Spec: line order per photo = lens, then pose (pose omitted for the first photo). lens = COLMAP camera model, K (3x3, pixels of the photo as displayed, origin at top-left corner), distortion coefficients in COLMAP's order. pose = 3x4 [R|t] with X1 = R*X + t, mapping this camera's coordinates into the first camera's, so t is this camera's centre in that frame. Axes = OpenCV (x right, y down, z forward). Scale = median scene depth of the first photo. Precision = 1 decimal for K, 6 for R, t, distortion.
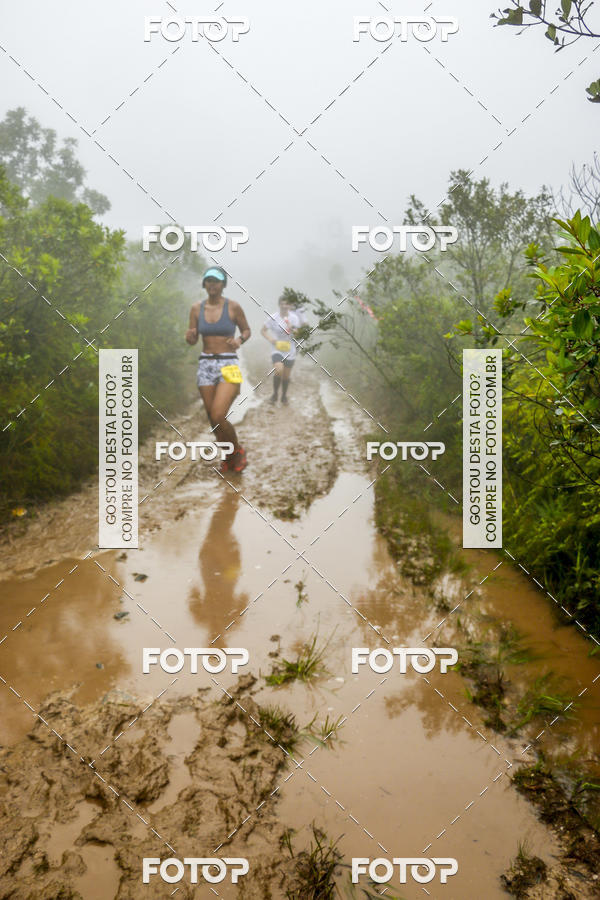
lens RADIAL K [[810.4, 0, 305.7], [0, 810.4, 450.1], [0, 0, 1]] dist [-0.153516, 0.197775]
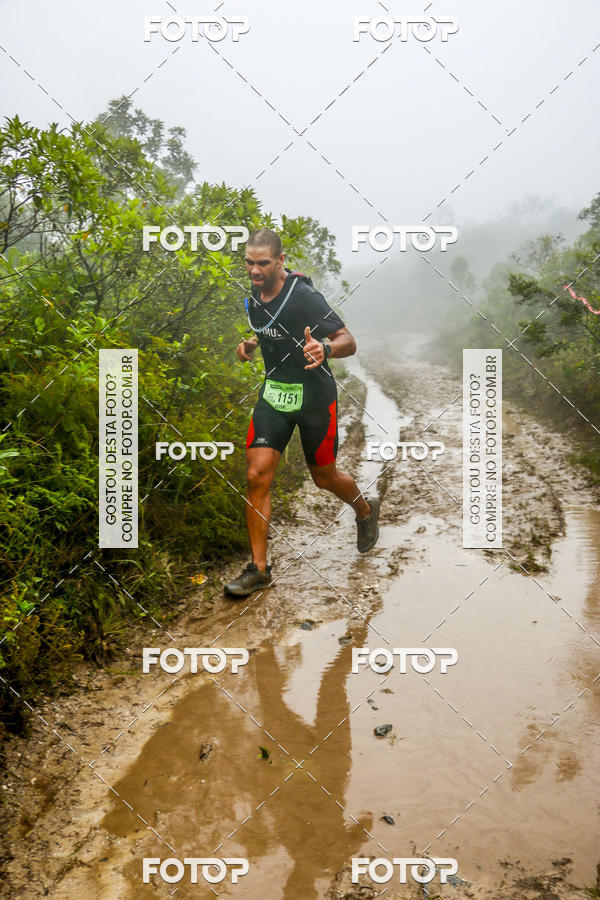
lens RADIAL K [[883.1, 0, 305.9], [0, 883.1, 449.7], [0, 0, 1]] dist [-0.068405, 0.000000]
pose [[0.992524, -0.044690, -0.113572, -0.142056], [0.042413, 0.998849, -0.022380, -0.024387], [0.114441, 0.017396, 0.993278, 0.138719]]
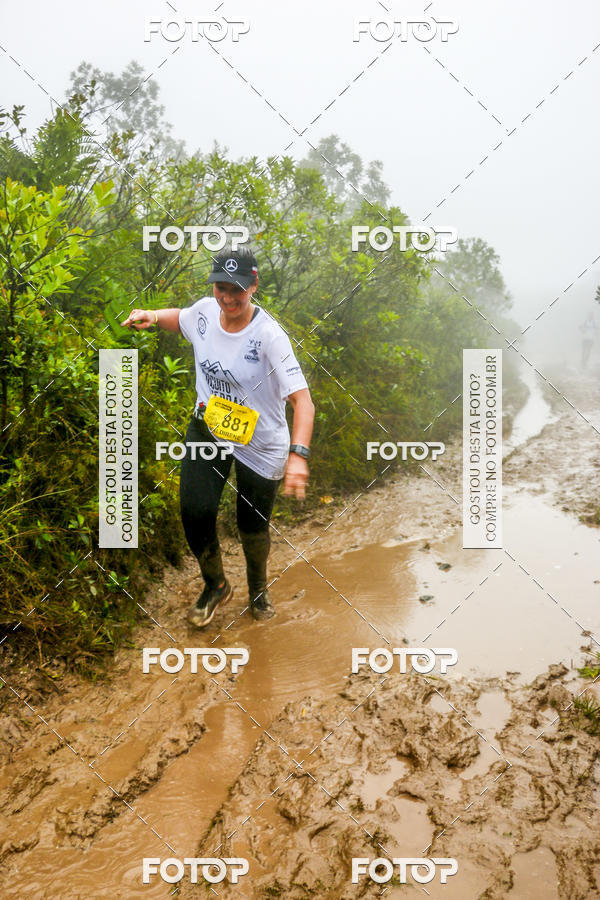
lens RADIAL K [[810.4, 0, 314.2], [0, 810.4, 449.8], [0, 0, 1]] dist [-0.153516, 0.197775]
pose [[0.942552, 0.038634, -0.331817, -0.026107], [-0.049801, 0.998441, -0.025215, 0.038143], [0.330326, 0.040292, 0.943007, -0.001597]]
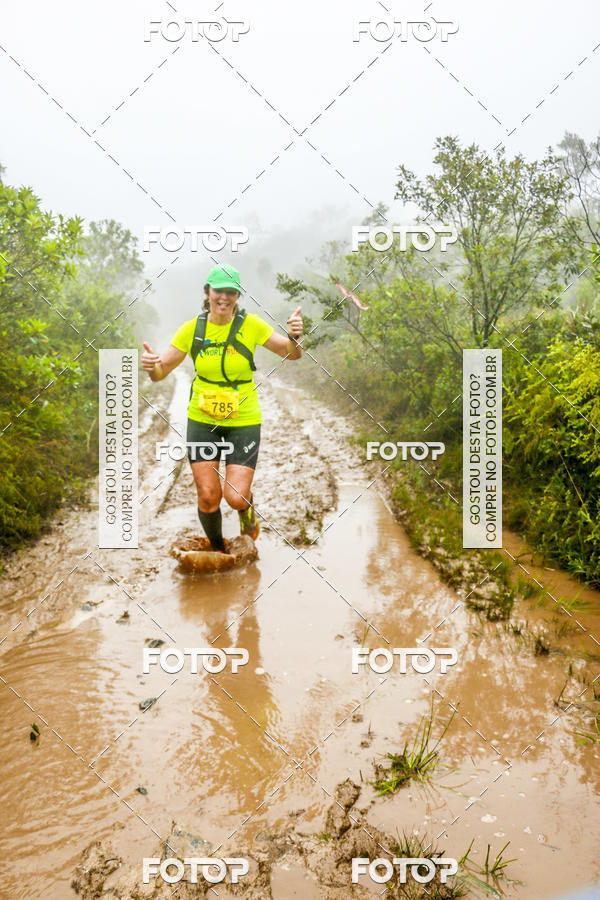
lens RADIAL K [[810.4, 0, 300.0], [0, 810.4, 441.7], [0, 0, 1]] dist [-0.153516, 0.197775]
pose [[0.993511, -0.072584, 0.087568, -0.095680], [0.073070, 0.997324, -0.002354, -0.023347], [-0.087162, 0.008737, 0.996156, 0.158599]]
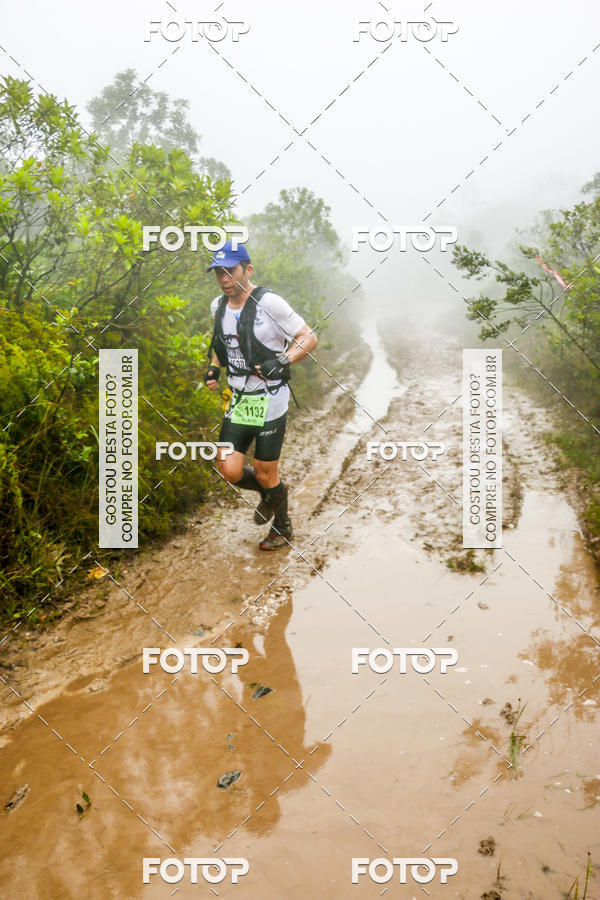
lens RADIAL K [[810.4, 0, 305.1], [0, 810.4, 457.4], [0, 0, 1]] dist [-0.153516, 0.197775]
pose [[0.986073, -0.018761, -0.165254, -0.046281], [0.025000, 0.999048, 0.035758, -0.046484], [0.164426, -0.039391, 0.985603, 0.293959]]
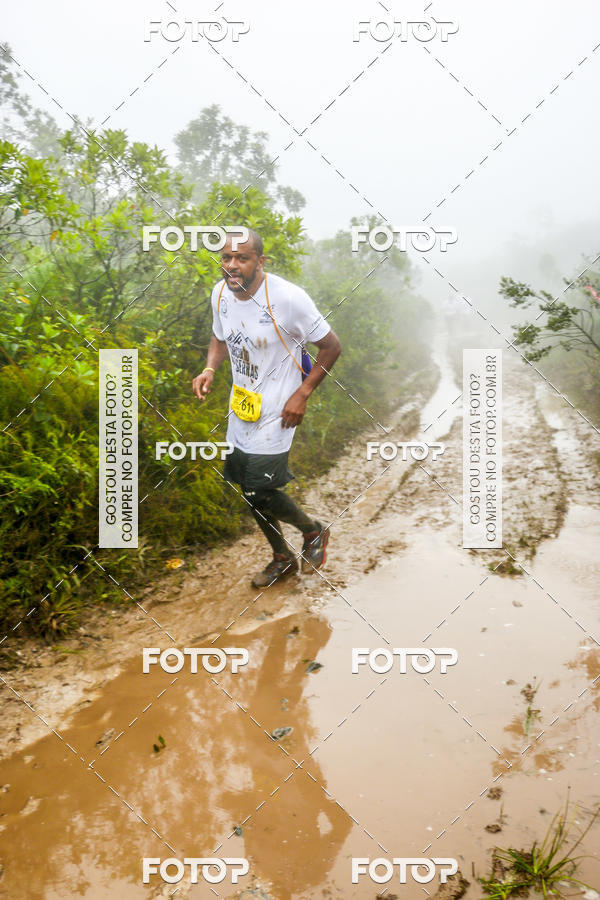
lens RADIAL K [[810.4, 0, 311.1], [0, 810.4, 443.9], [0, 0, 1]] dist [-0.153516, 0.197775]
pose [[0.969517, -0.003507, -0.245001, -0.016462], [0.002580, 0.999988, -0.004107, -0.040169], [0.245012, 0.003350, 0.969514, 0.212099]]
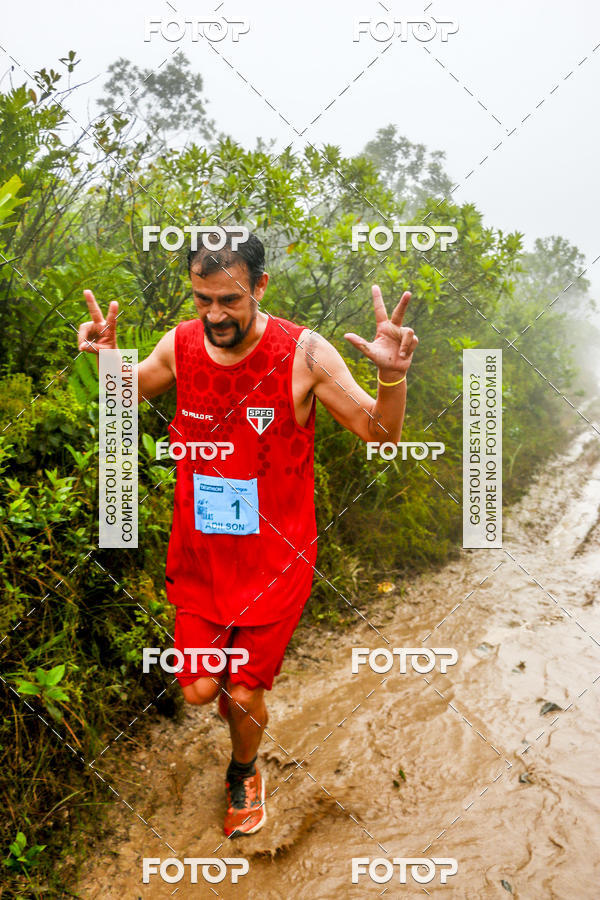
lens RADIAL K [[810.4, 0, 302.1], [0, 810.4, 452.6], [0, 0, 1]] dist [-0.153516, 0.197775]
pose [[0.907428, 0.029785, -0.419152, -0.094731], [-0.041435, 0.998966, -0.018715, -0.036393], [0.418161, 0.034350, 0.907723, 0.212043]]
